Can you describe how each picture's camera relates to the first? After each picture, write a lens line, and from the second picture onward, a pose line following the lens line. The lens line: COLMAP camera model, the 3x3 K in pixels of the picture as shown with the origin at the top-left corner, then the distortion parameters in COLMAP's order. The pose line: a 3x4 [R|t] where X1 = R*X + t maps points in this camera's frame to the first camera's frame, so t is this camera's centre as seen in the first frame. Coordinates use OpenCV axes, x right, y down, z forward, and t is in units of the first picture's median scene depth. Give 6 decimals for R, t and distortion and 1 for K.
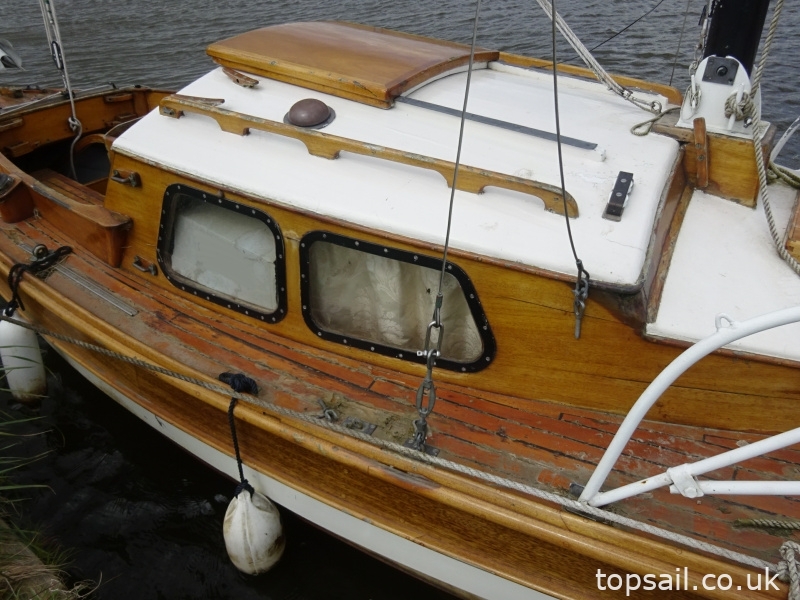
lens RADIAL K [[573.2, 0, 402.1], [0, 573.2, 295.3], [0, 0, 1]] dist [0.002886, -0.002653]
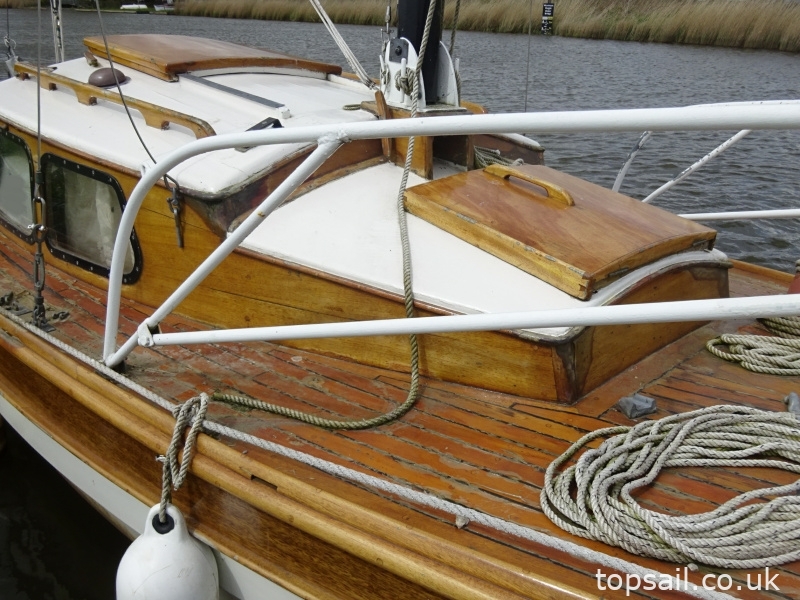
lens RADIAL K [[639.1, 0, 402.9], [0, 639.1, 295.3], [0, 0, 1]] dist [0.008608, 0.010407]
pose [[0.968793, 0.134612, -0.208133, 0.860360], [-0.172058, 0.969643, -0.173750, 0.270379], [0.178426, 0.204139, 0.962544, -0.085692]]
